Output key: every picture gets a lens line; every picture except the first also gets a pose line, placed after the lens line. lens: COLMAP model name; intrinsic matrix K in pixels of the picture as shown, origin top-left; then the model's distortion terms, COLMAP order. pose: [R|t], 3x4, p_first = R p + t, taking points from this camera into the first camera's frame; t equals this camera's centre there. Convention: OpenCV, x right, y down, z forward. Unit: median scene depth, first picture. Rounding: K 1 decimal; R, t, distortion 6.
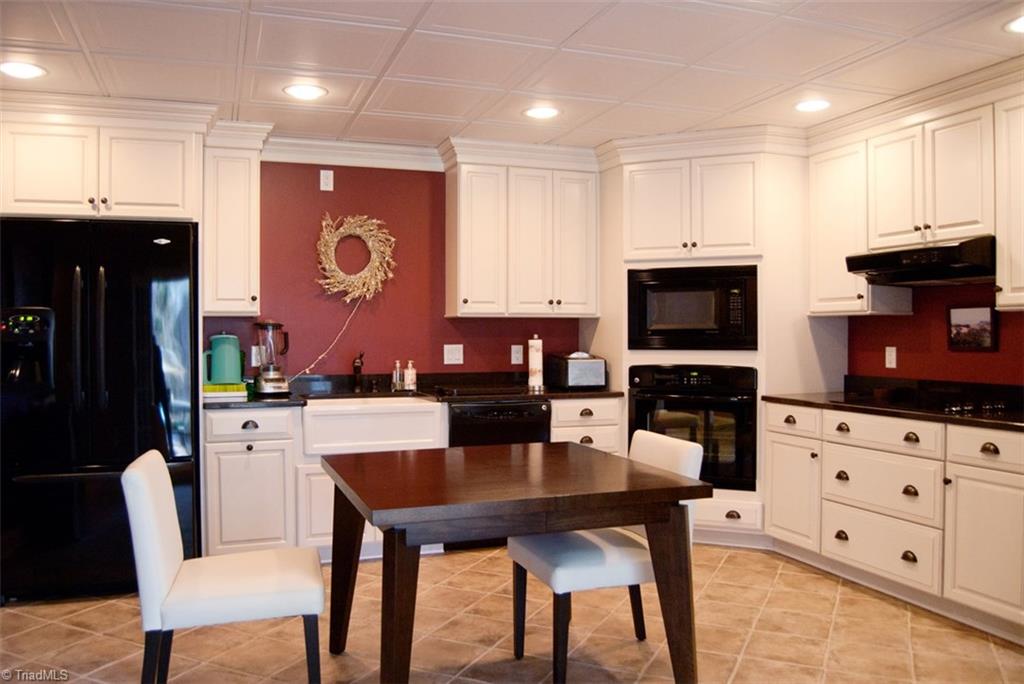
lens RADIAL K [[826.9, 0, 491.2], [0, 826.9, 341.0], [0, 0, 1]] dist [-0.074511, 0.004855]
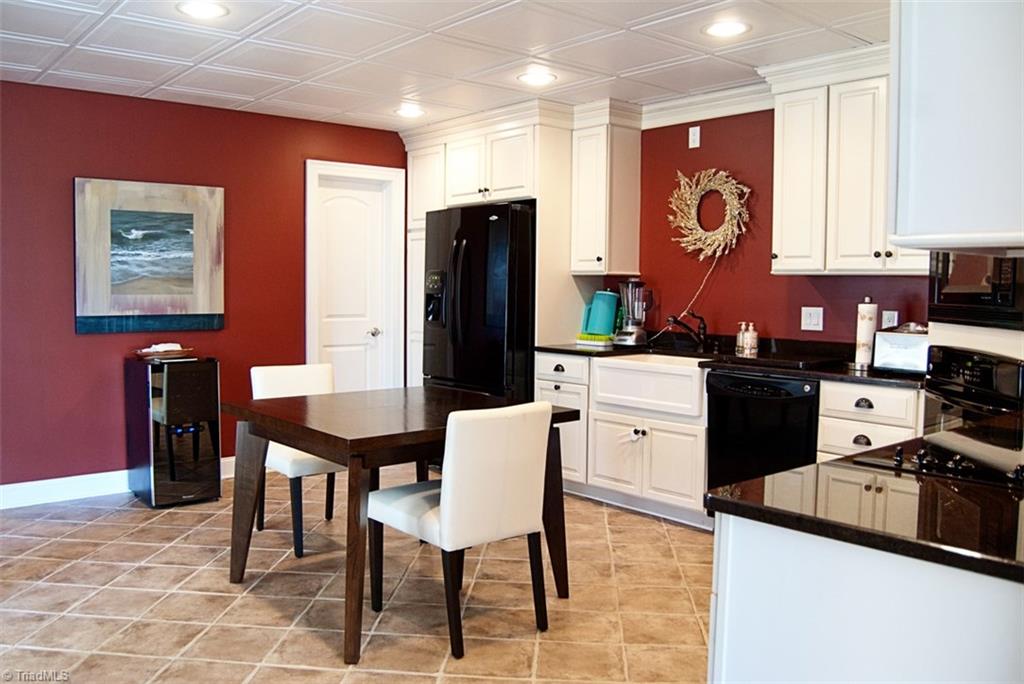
lens RADIAL K [[826.9, 0, 491.2], [0, 826.9, 341.0], [0, 0, 1]] dist [-0.074511, 0.004855]
pose [[0.361293, 0.069462, -0.929862, 0.648668], [-0.017888, 0.997554, 0.067568, -0.012285], [0.932281, -0.007779, 0.361651, 0.409838]]
